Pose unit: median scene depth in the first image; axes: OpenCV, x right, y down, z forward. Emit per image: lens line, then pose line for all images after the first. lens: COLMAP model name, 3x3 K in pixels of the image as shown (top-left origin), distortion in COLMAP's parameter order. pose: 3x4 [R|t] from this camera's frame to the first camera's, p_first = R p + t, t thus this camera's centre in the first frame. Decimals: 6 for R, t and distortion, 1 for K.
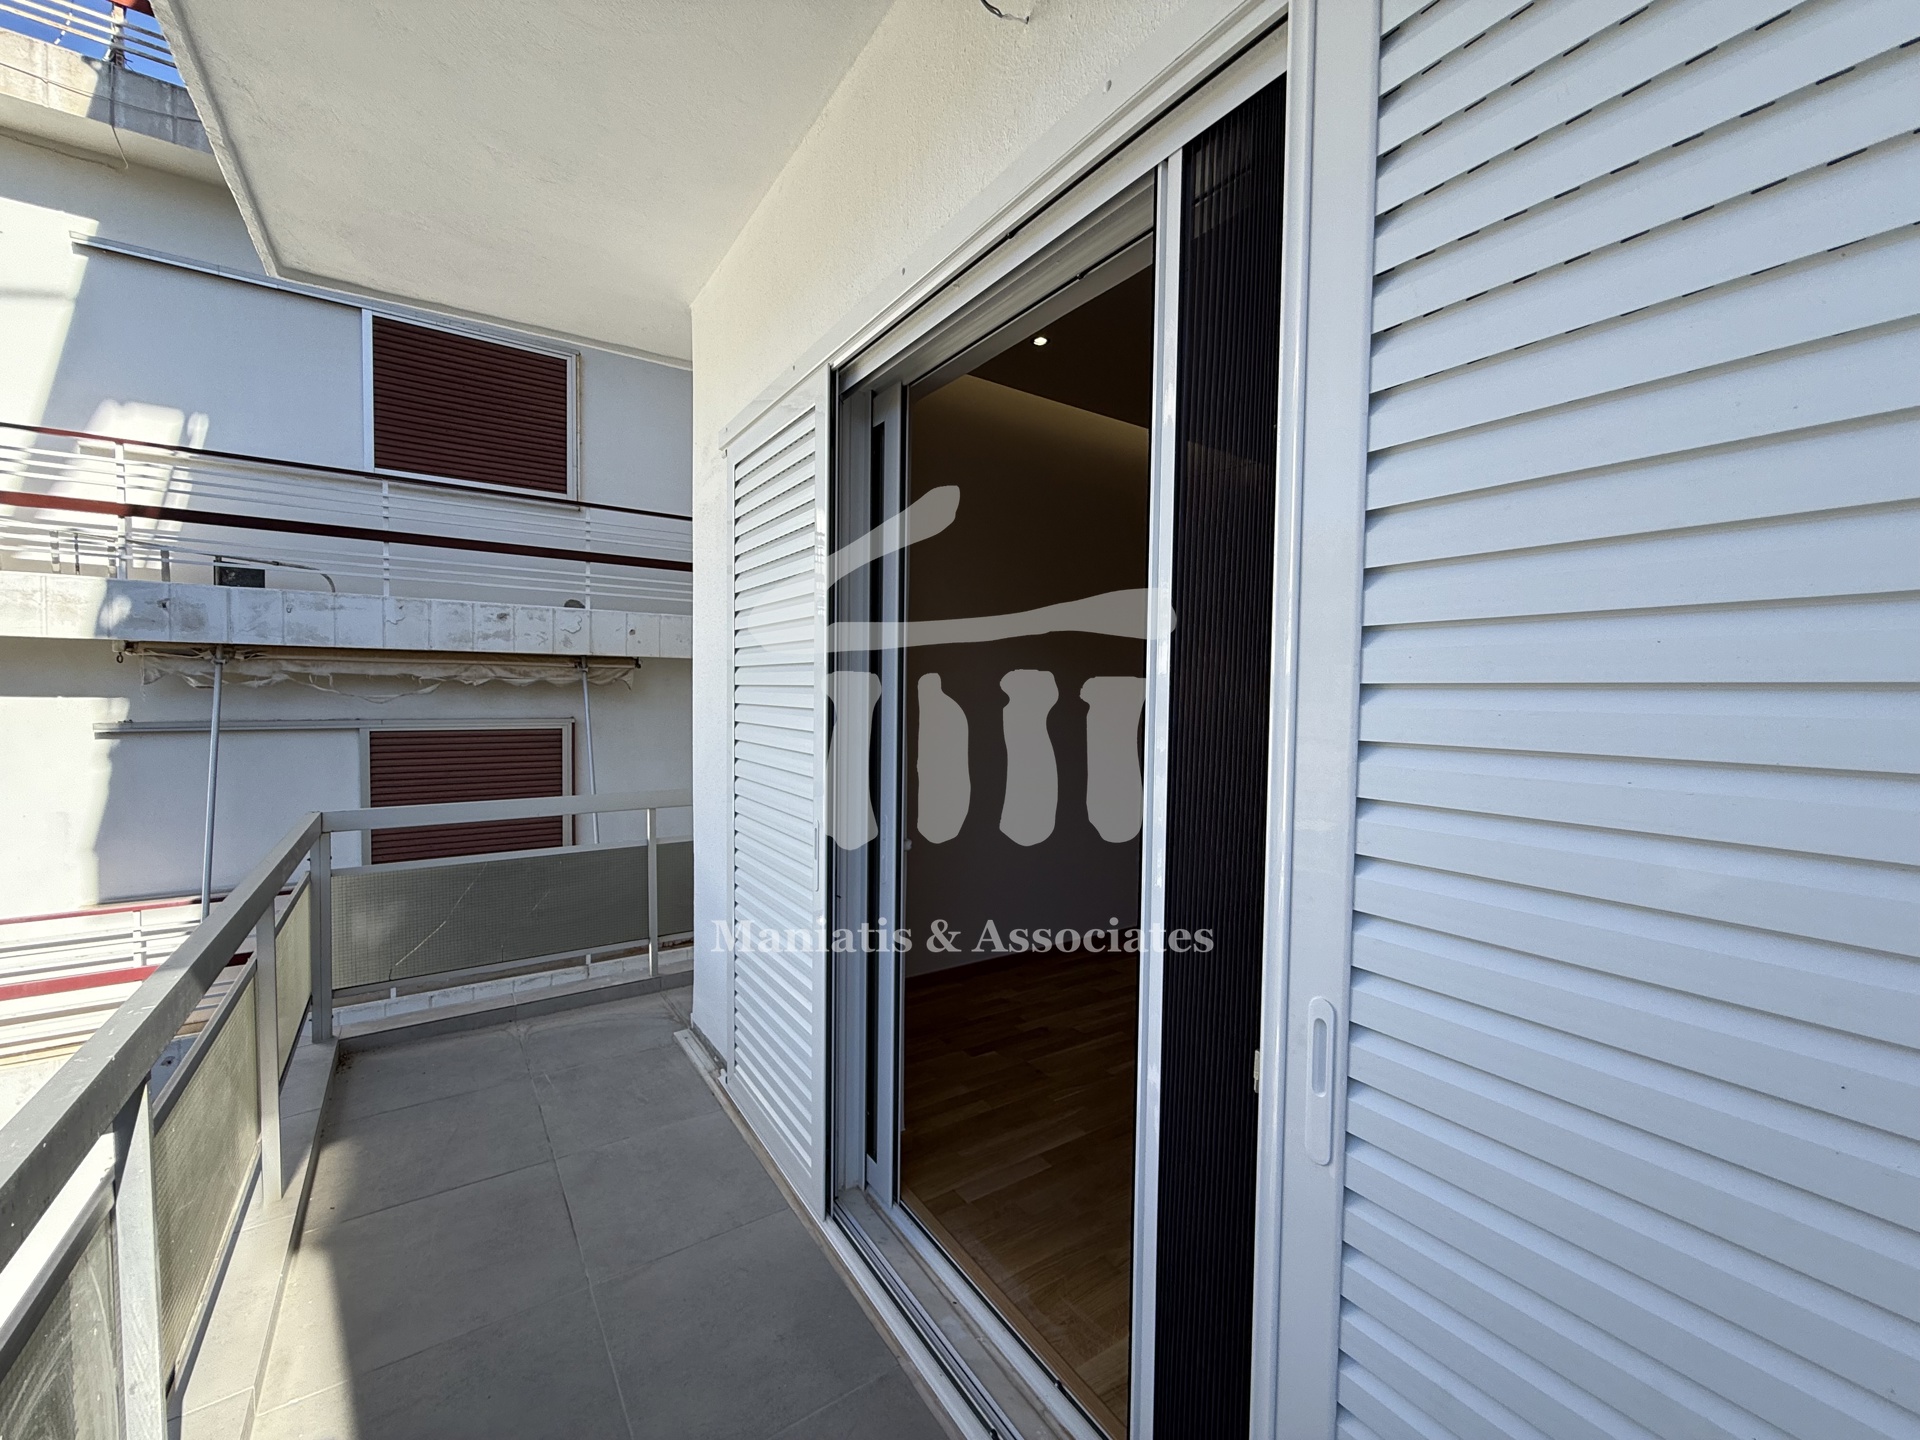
lens RADIAL K [[766.2, 0, 954.8], [0, 766.2, 718.1], [0, 0, 1]] dist [0.000589, 0.000114]
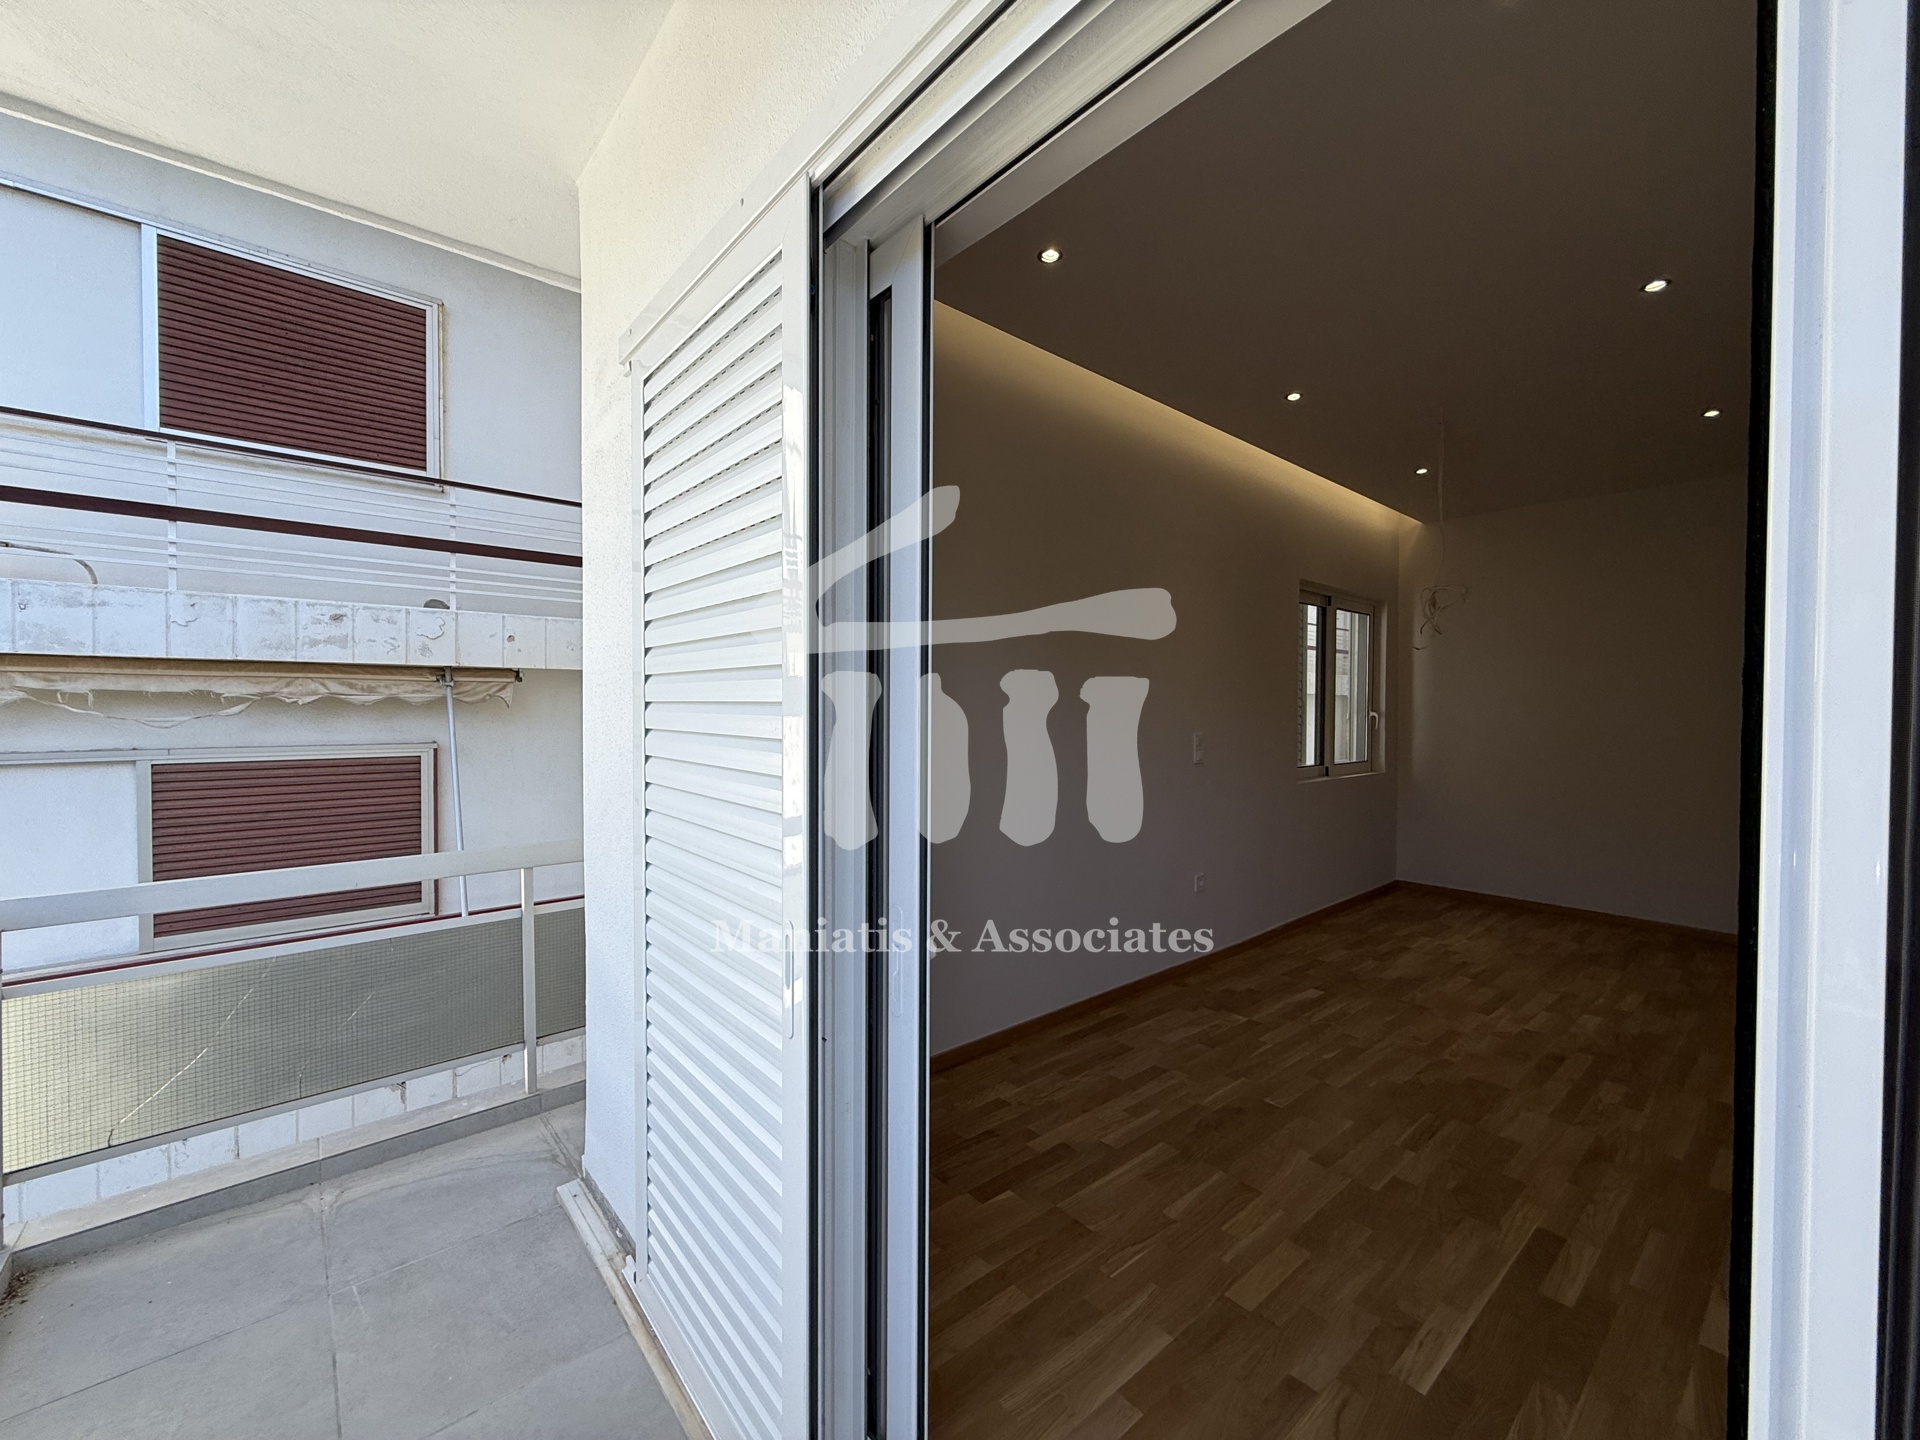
lens RADIAL K [[766.2, 0, 954.8], [0, 766.2, 718.1], [0, 0, 1]] dist [0.000589, 0.000114]
pose [[0.993444, -0.010316, 0.113850, -0.043715], [0.012346, 0.999777, -0.017134, -0.006421], [-0.113648, 0.018428, 0.993350, 0.139785]]
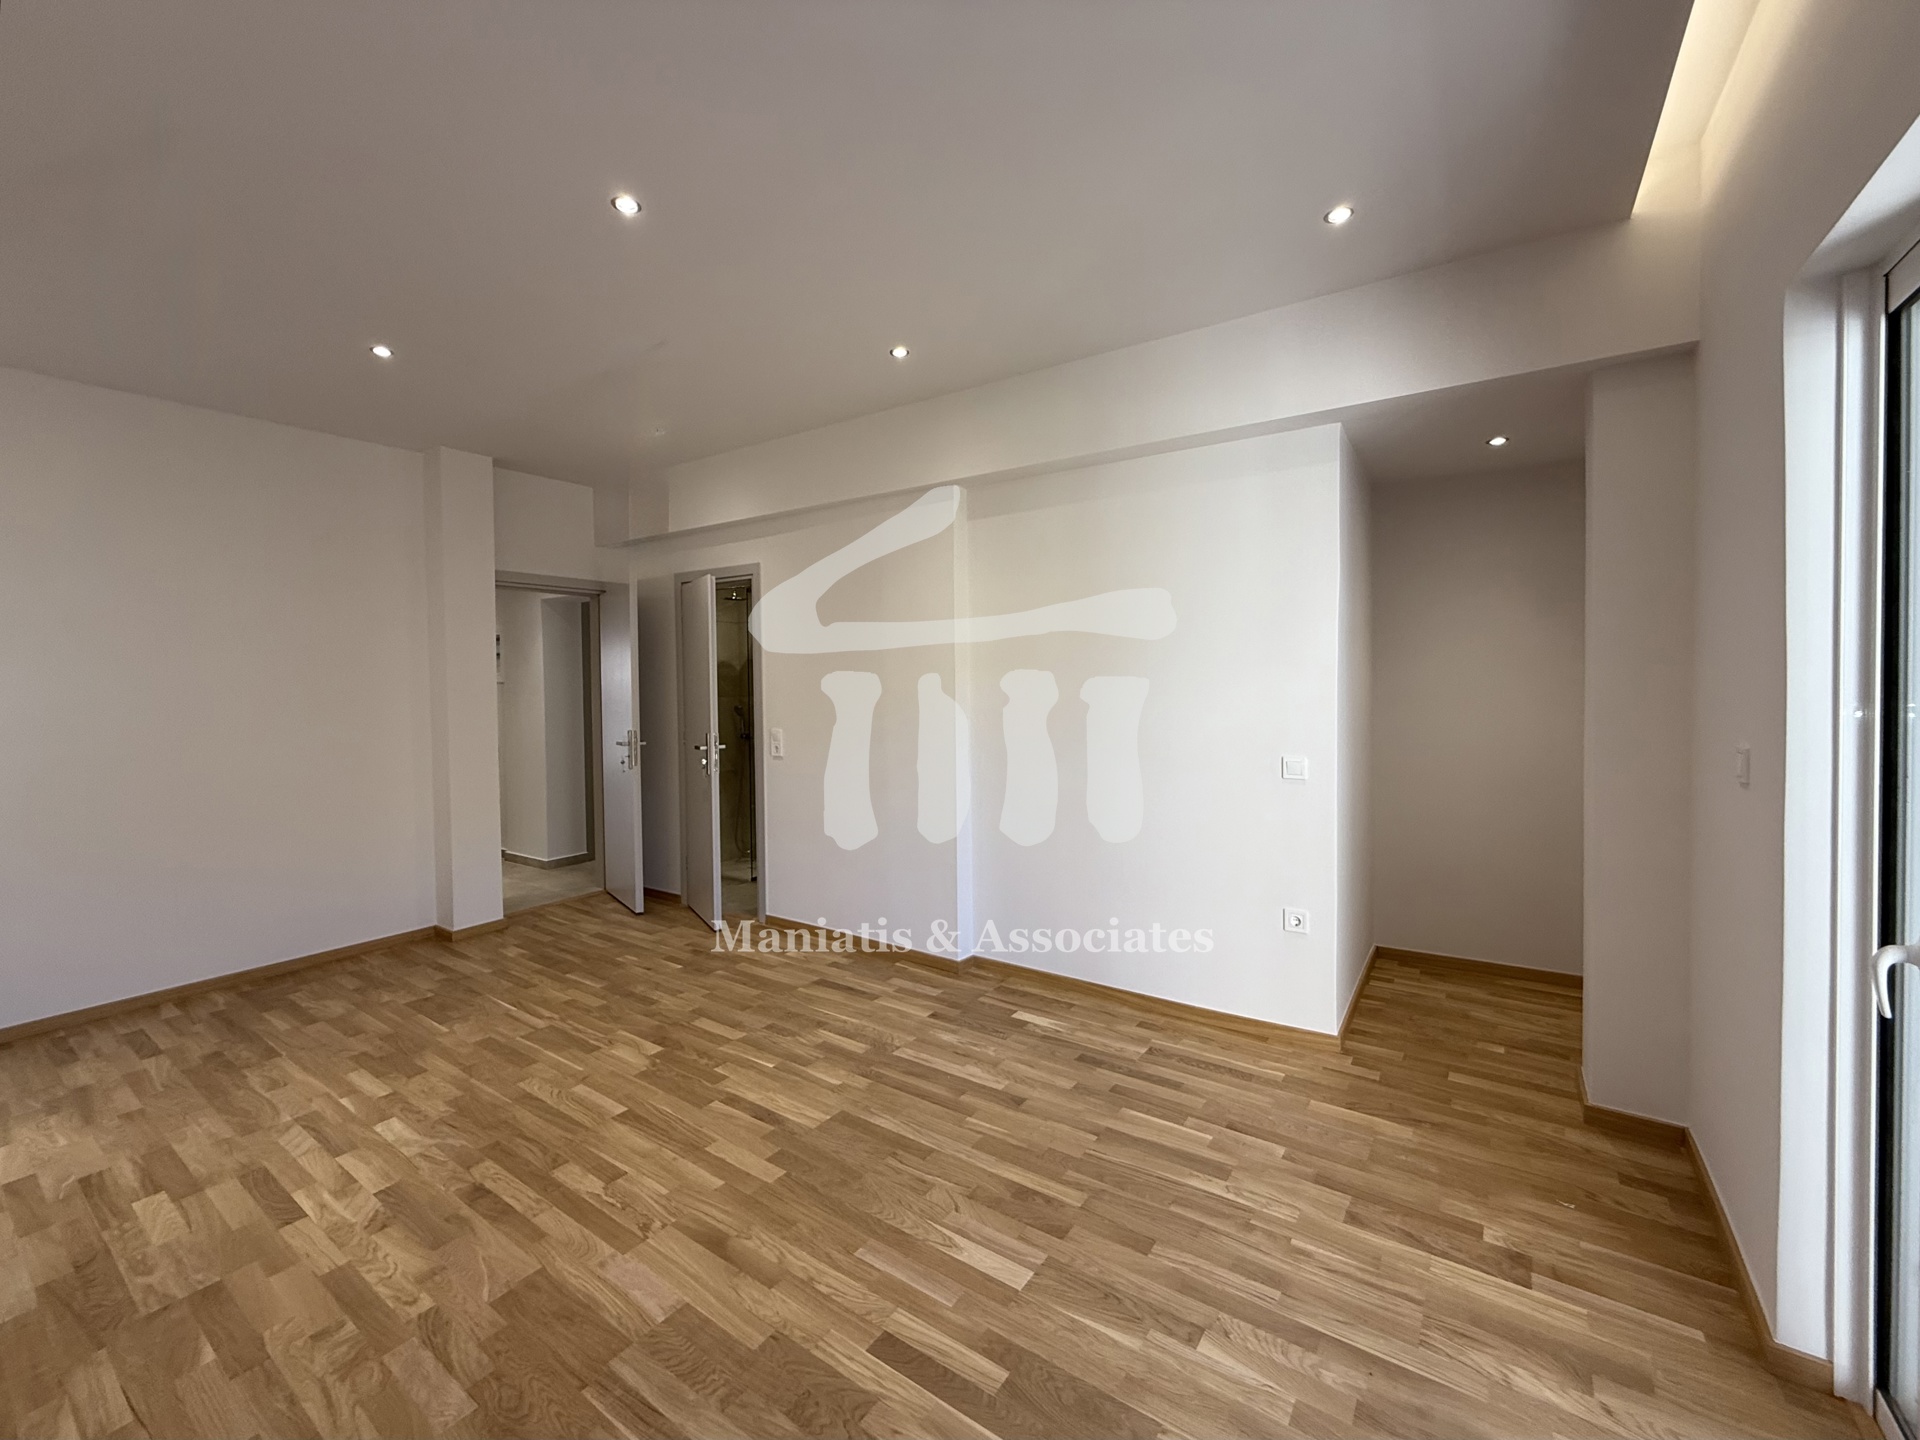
lens RADIAL K [[766.2, 0, 954.8], [0, 766.2, 718.1], [0, 0, 1]] dist [0.000589, 0.000114]
pose [[-0.361161, -0.056649, 0.930781, -0.004573], [0.042654, 0.996105, 0.077175, -0.036622], [-0.931527, 0.067574, -0.357338, 0.548367]]
